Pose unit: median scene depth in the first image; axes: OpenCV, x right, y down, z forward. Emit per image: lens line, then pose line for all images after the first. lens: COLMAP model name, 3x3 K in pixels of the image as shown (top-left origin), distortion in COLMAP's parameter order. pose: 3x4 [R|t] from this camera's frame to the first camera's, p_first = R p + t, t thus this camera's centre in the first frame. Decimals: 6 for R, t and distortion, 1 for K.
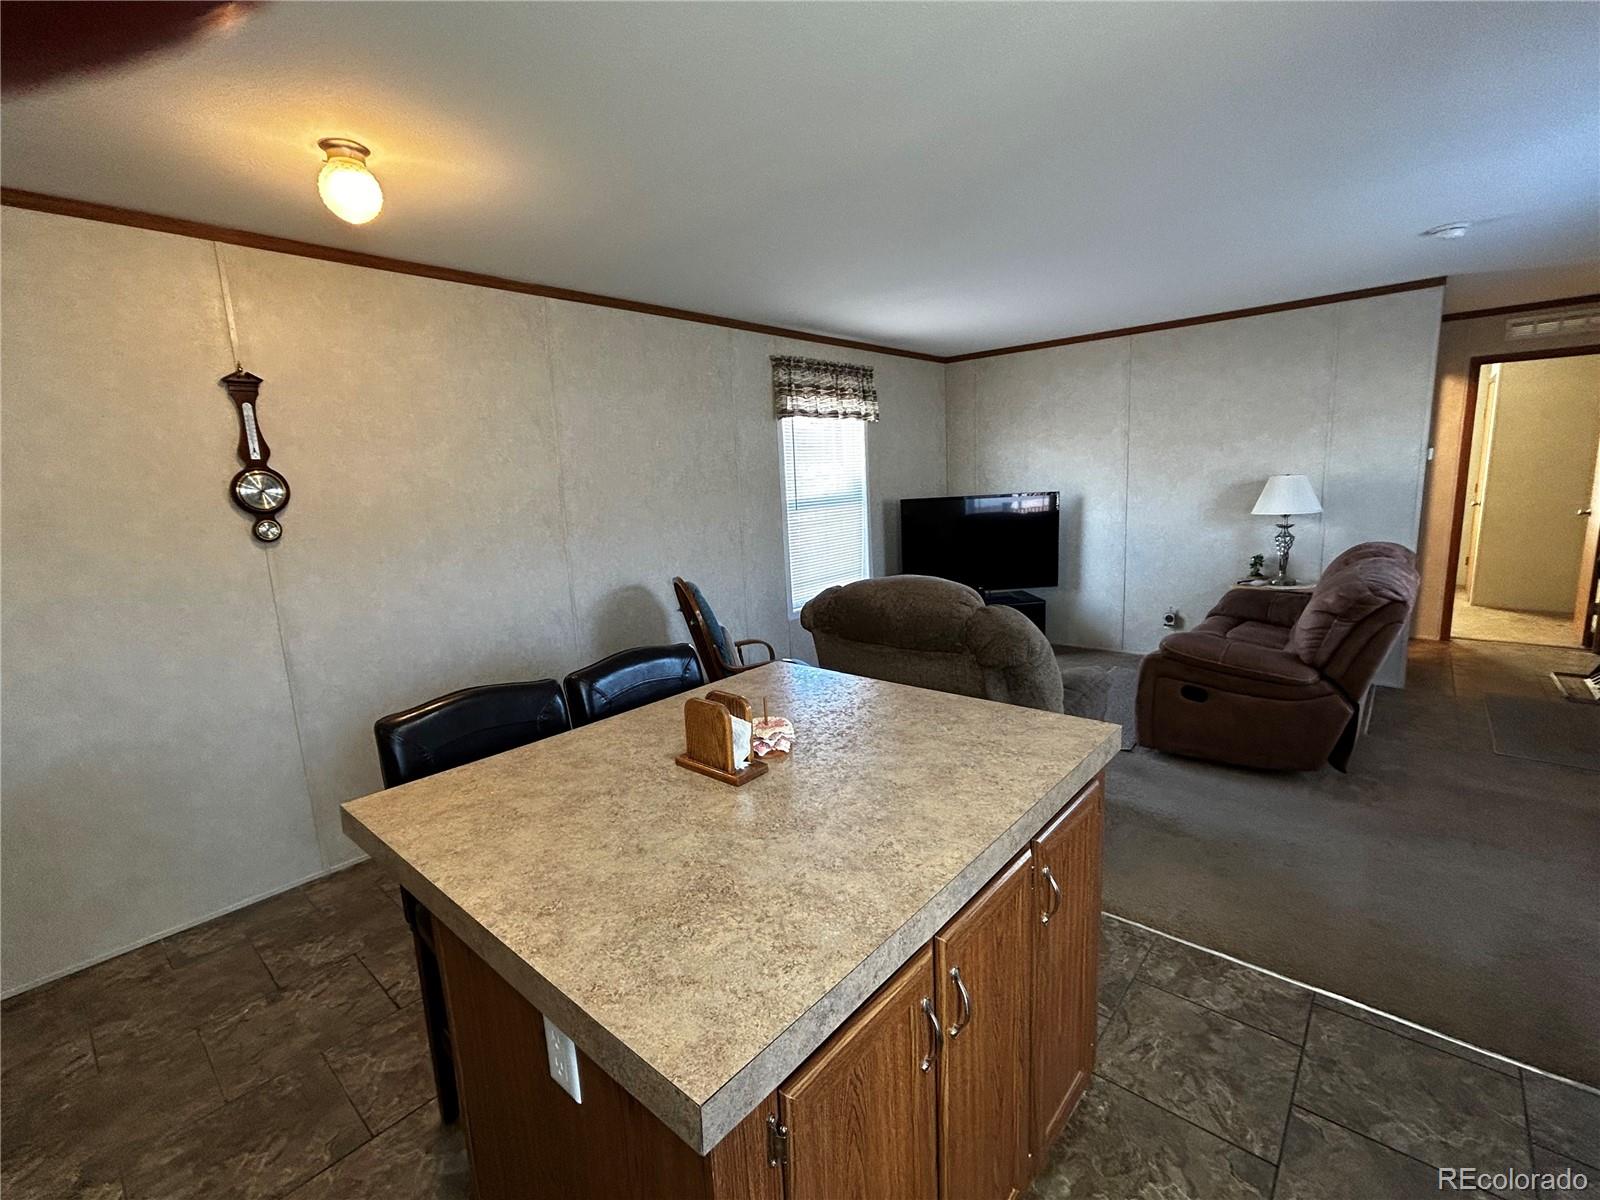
lens RADIAL K [[706.6, 0, 800.0], [0, 706.6, 600.0], [0, 0, 1]] dist [-0.003056, -0.000461]
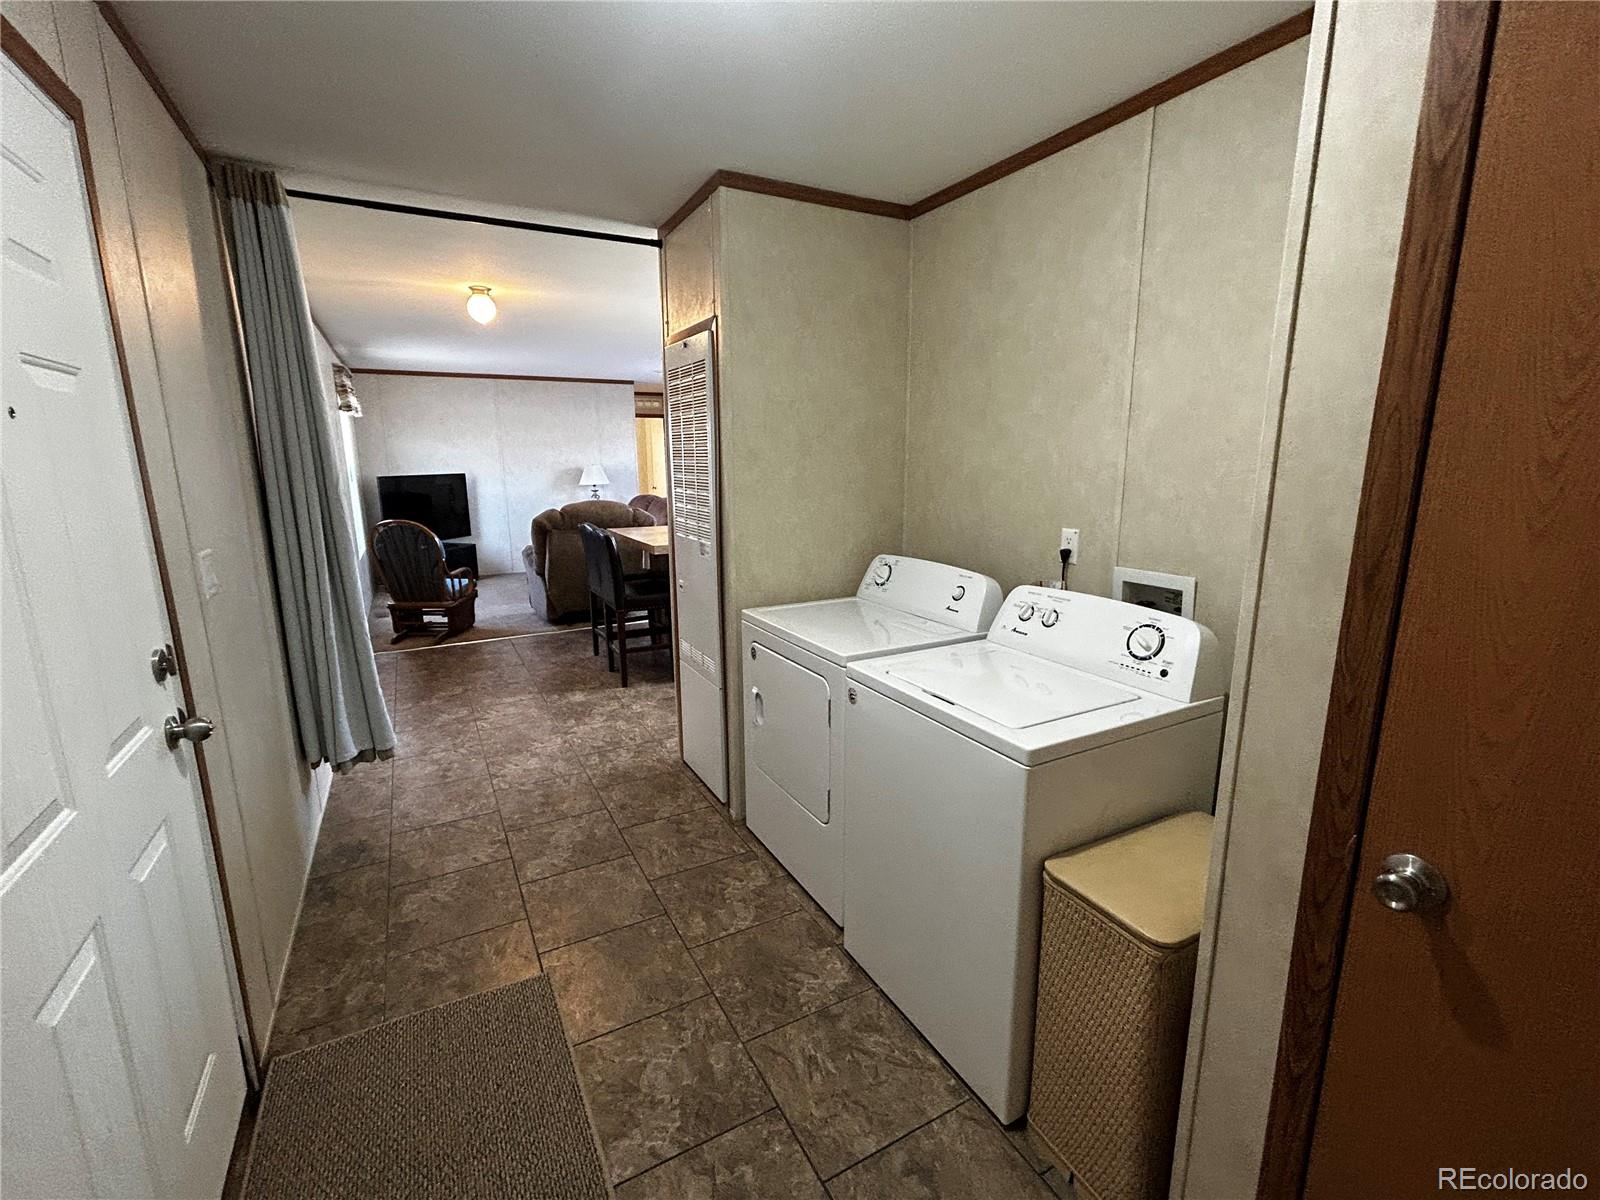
lens RADIAL K [[706.6, 0, 800.0], [0, 706.6, 600.0], [0, 0, 1]] dist [-0.003056, -0.000461]
pose [[0.349150, -0.146422, 0.925557, -1.013132], [0.152155, 0.983467, 0.098186, 0.092082], [-0.924631, 0.106547, 0.365656, -0.240432]]
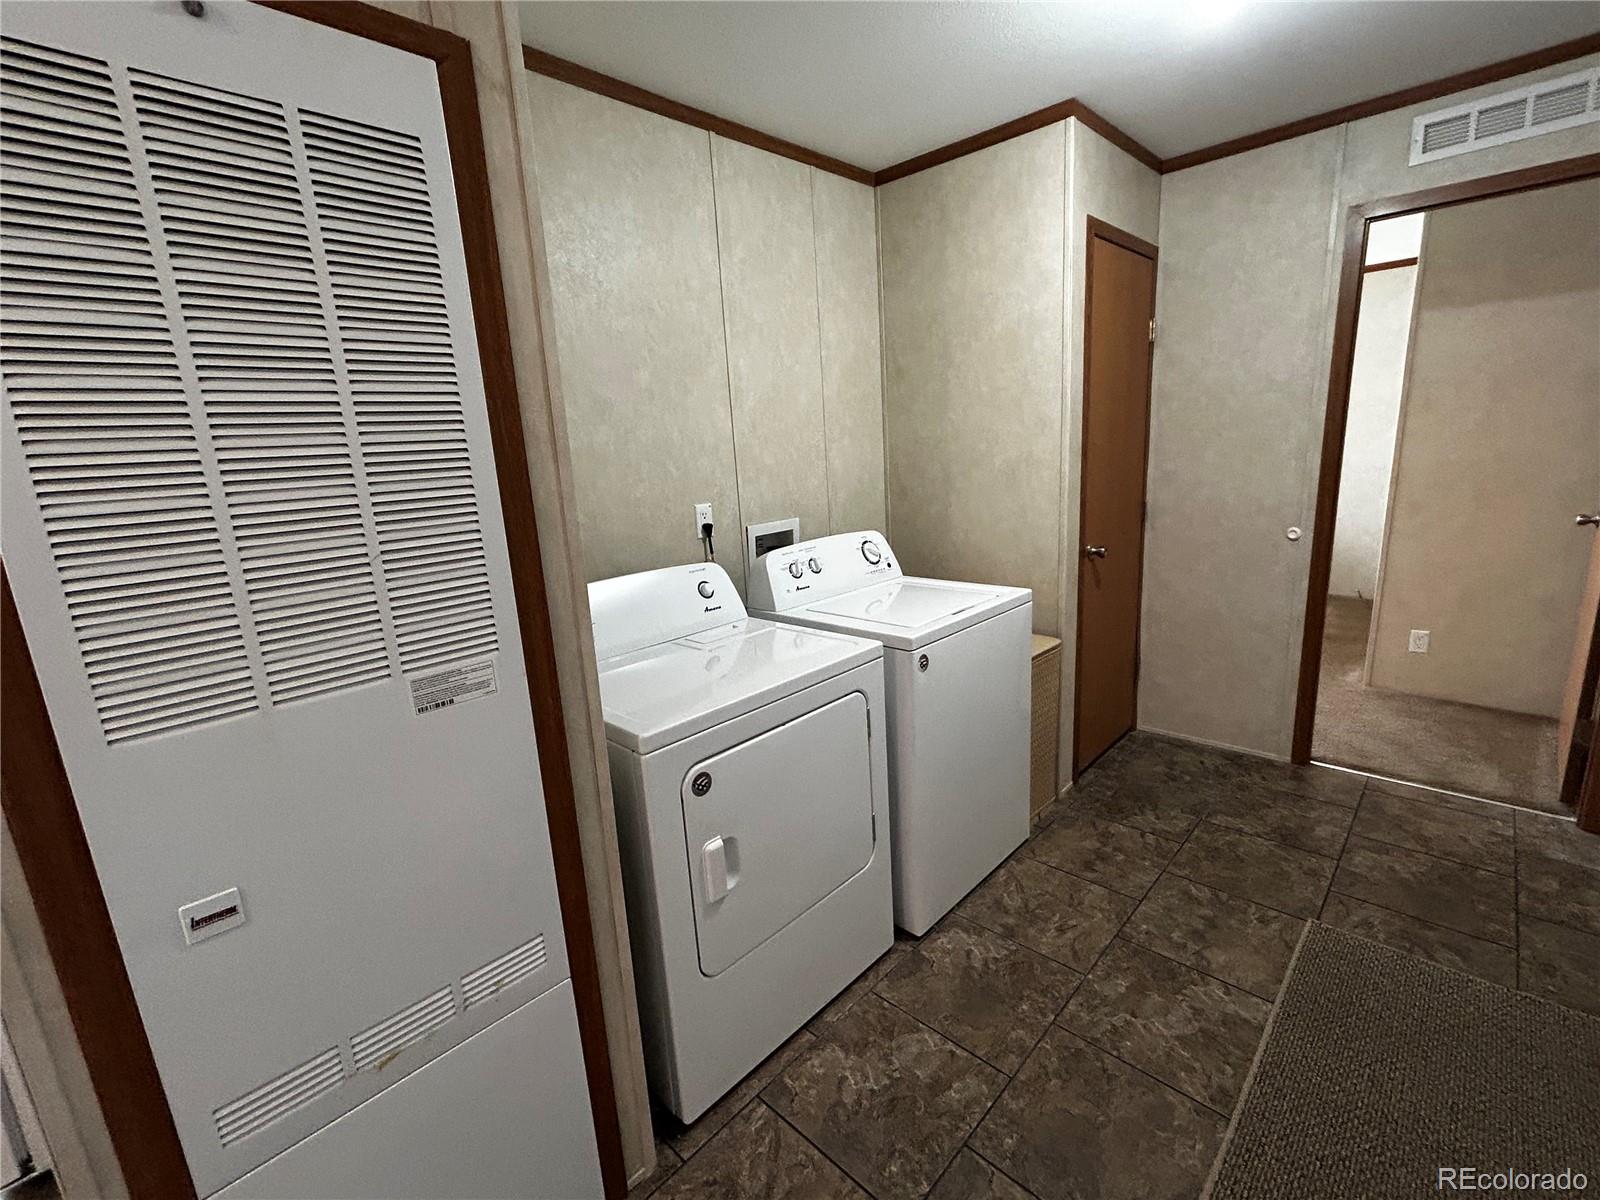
lens RADIAL K [[706.6, 0, 800.0], [0, 706.6, 600.0], [0, 0, 1]] dist [-0.003056, -0.000461]
pose [[-0.993267, 0.087986, 0.075356, -0.578860], [0.110134, 0.918931, 0.378731, -0.002165], [-0.035924, 0.384480, -0.922434, 0.260337]]
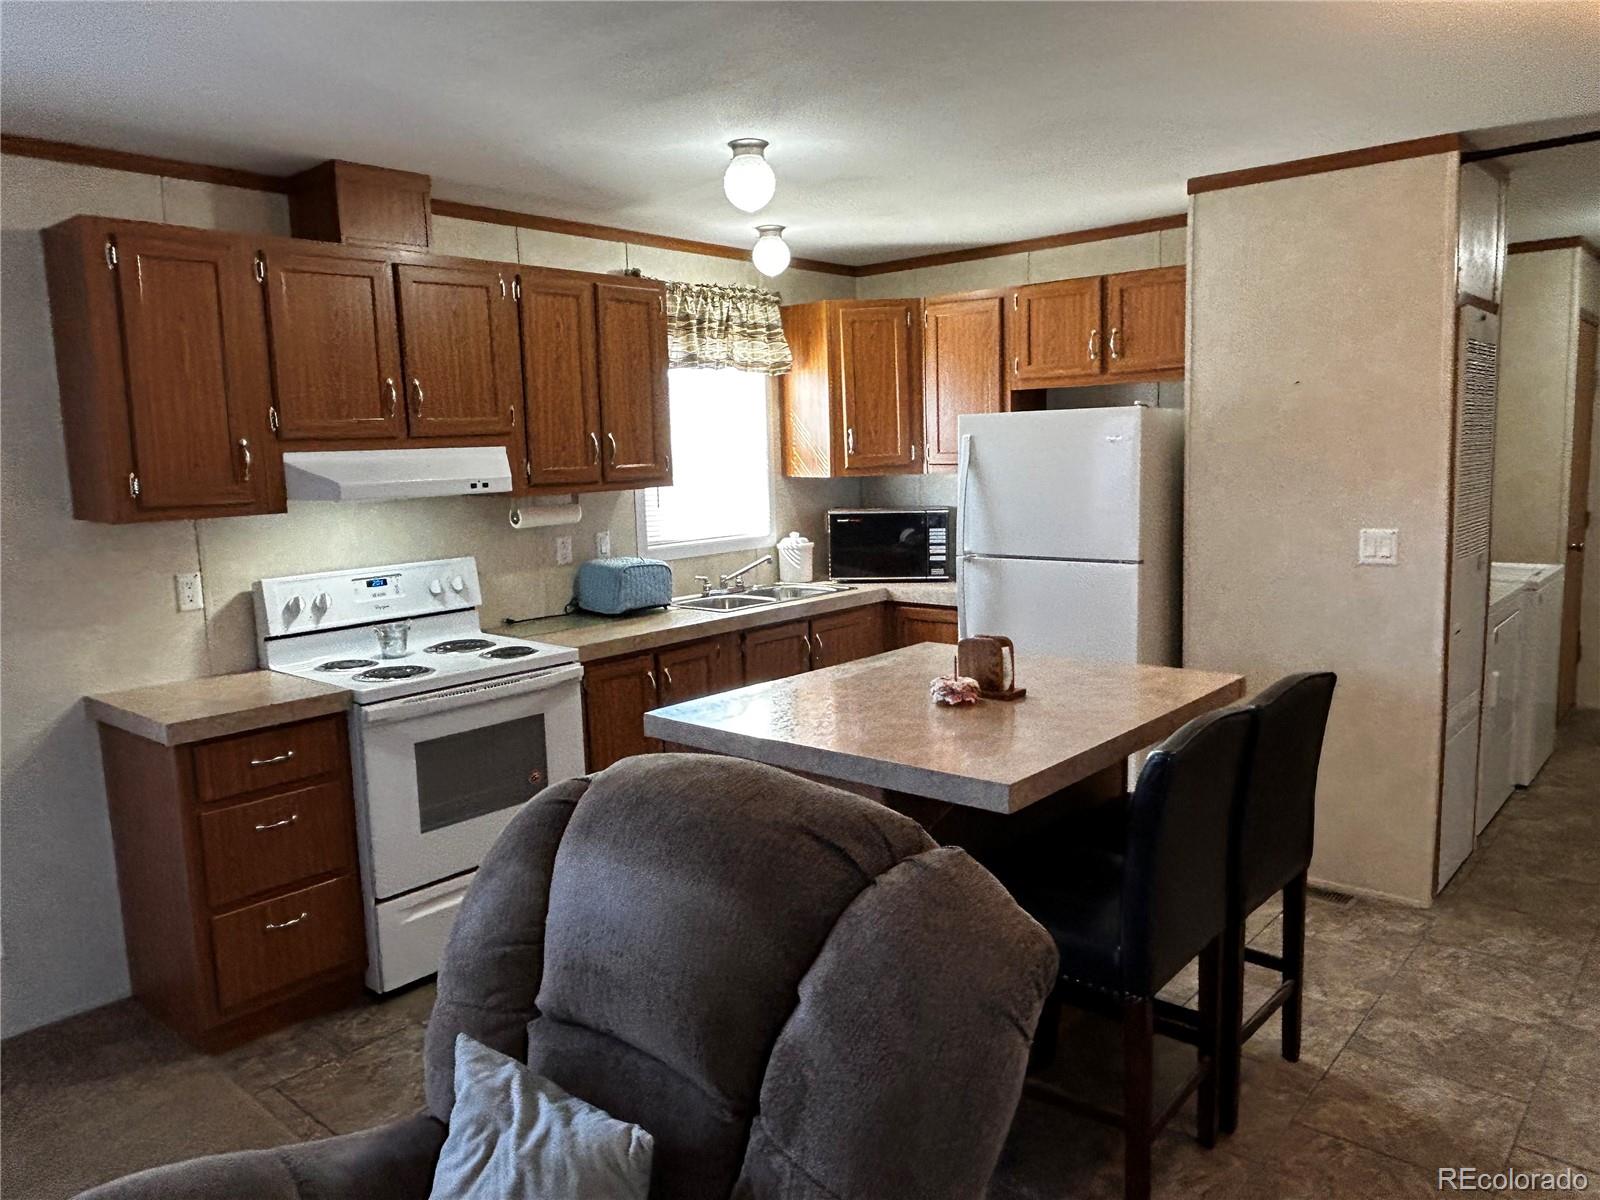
lens RADIAL K [[1138.2, 0, 800.0], [0, 1138.2, 600.0], [0, 0, 1]] dist [-0.003114, -0.001560]
pose [[-0.997260, 0.073247, 0.010374, 0.060699], [0.072912, 0.949475, 0.305256, -0.177112], [0.012509, 0.305176, -0.952214, 0.891298]]
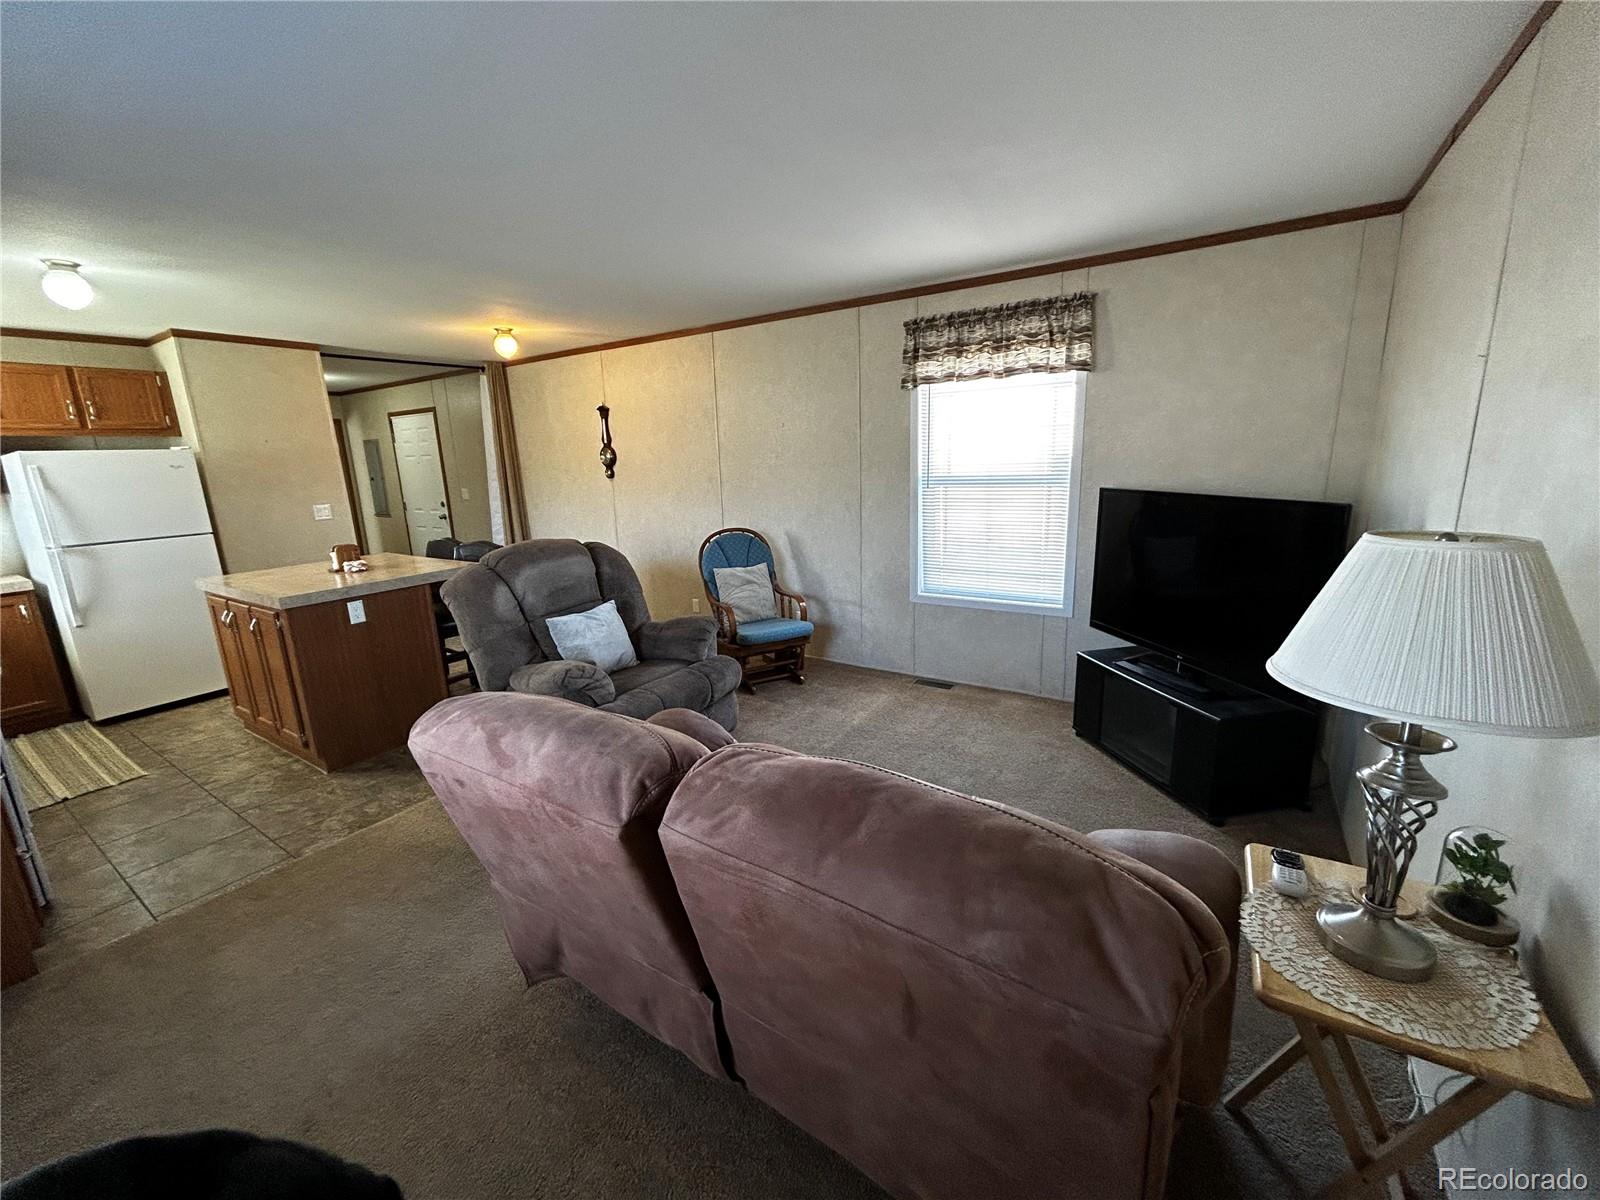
lens RADIAL K [[639.7, 0, 800.0], [0, 639.7, 600.0], [0, 0, 1]] dist [-0.025272, 0.000082]
pose [[0.142801, 0.254224, -0.956545, 0.839341], [-0.148839, 0.960975, 0.233182, -0.162404], [0.978496, 0.109073, 0.175067, 0.741178]]
